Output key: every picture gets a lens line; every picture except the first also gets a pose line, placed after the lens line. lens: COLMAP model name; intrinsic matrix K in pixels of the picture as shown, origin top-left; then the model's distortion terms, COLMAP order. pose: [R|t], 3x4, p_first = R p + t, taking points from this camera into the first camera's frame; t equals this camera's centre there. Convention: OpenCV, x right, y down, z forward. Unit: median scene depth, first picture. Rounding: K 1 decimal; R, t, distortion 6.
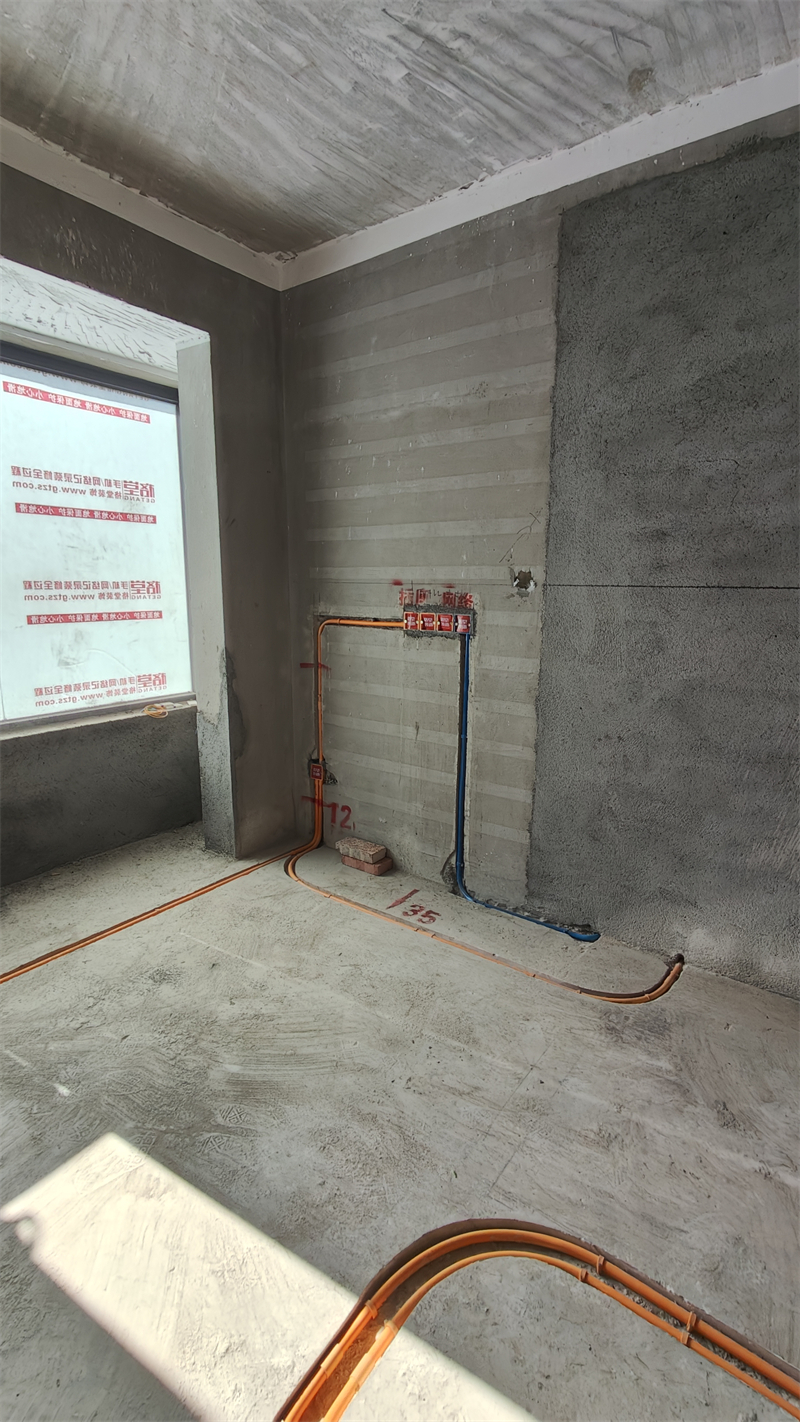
lens RADIAL K [[649.8, 0, 407.4], [0, 649.8, 706.0], [0, 0, 1]] dist [-0.004716, 0.002413]
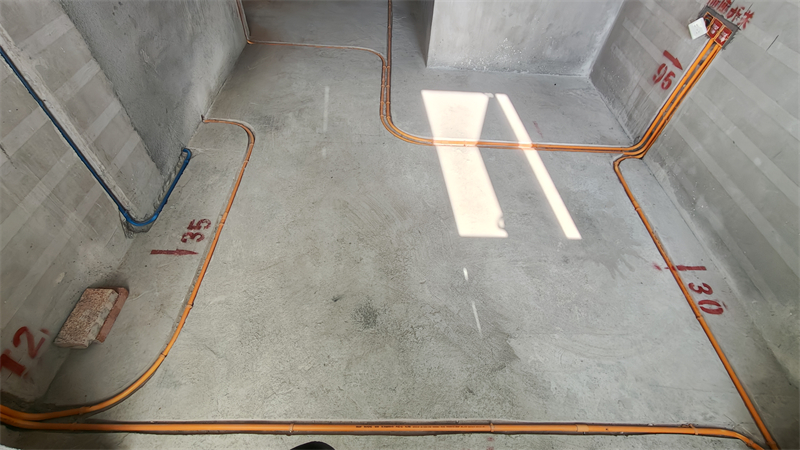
lens RADIAL K [[365.6, 0, 397.1], [0, 365.6, 233.5], [0, 0, 1]] dist [-0.004716, 0.002413]
pose [[-0.599039, -0.645947, 0.473185, -0.711750], [0.087193, 0.534813, 0.840459, -0.299181], [-0.795958, 0.544726, -0.264052, 1.165981]]
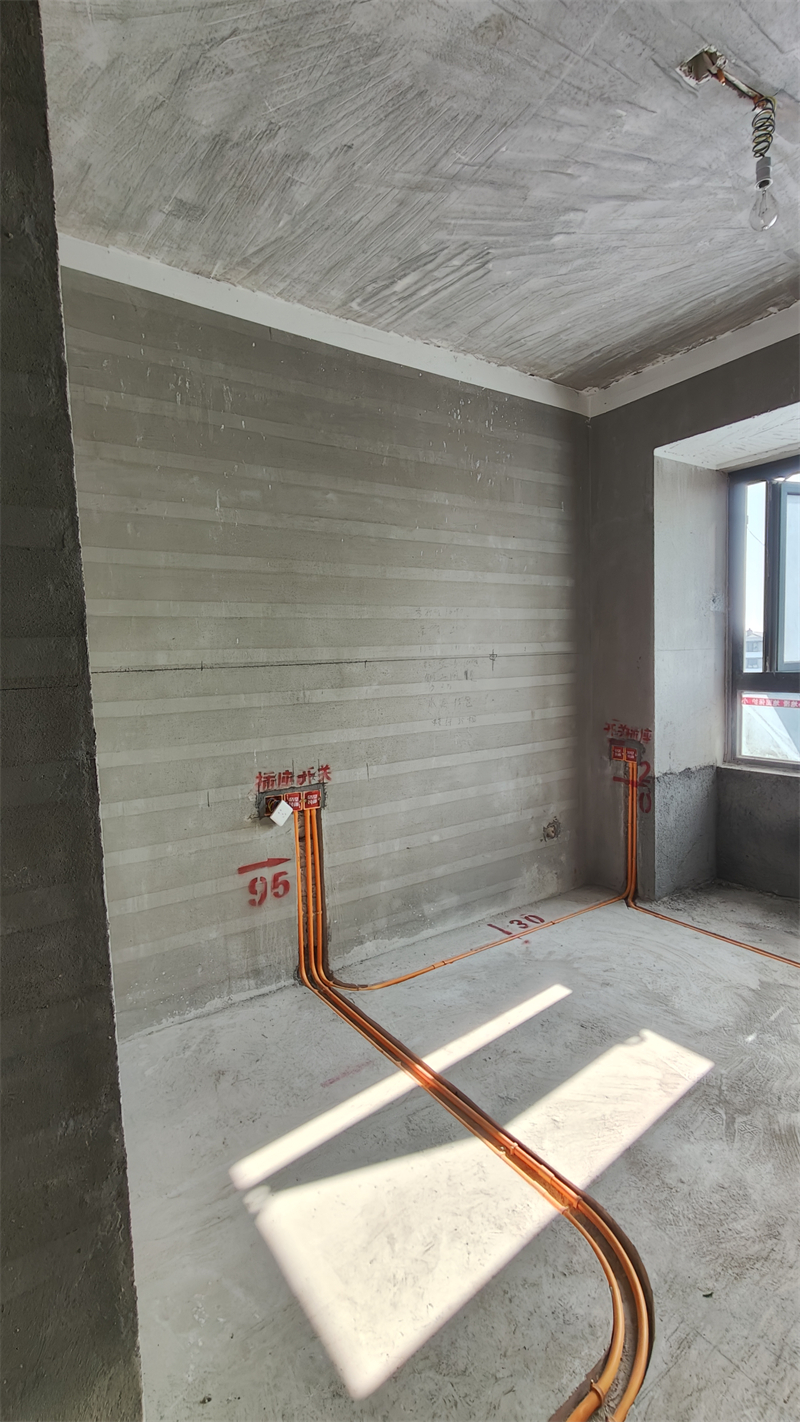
lens RADIAL K [[649.8, 0, 406.0], [0, 649.8, 706.1], [0, 0, 1]] dist [-0.004716, 0.002413]
pose [[-0.315445, 0.078850, -0.945662, 0.731138], [-0.147618, 0.980333, 0.130982, -0.105387], [0.937392, 0.180914, -0.297602, 0.530352]]
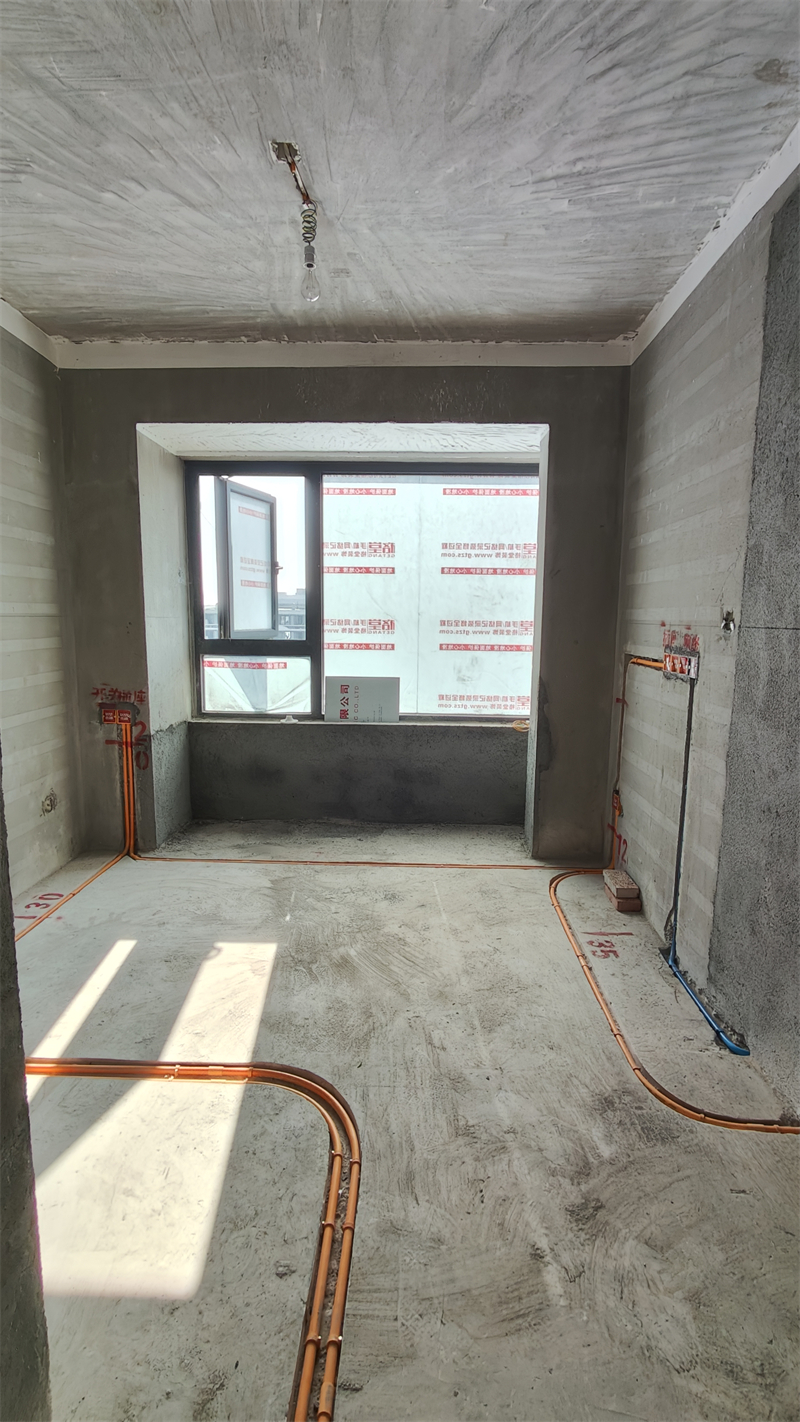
lens RADIAL K [[649.8, 0, 404.1], [0, 649.8, 703.0], [0, 0, 1]] dist [-0.004716, 0.002413]
pose [[0.579586, 0.106337, -0.807943, 0.811526], [-0.161458, 0.986780, 0.014051, -0.026711], [0.798756, 0.122305, 0.589092, 0.151739]]
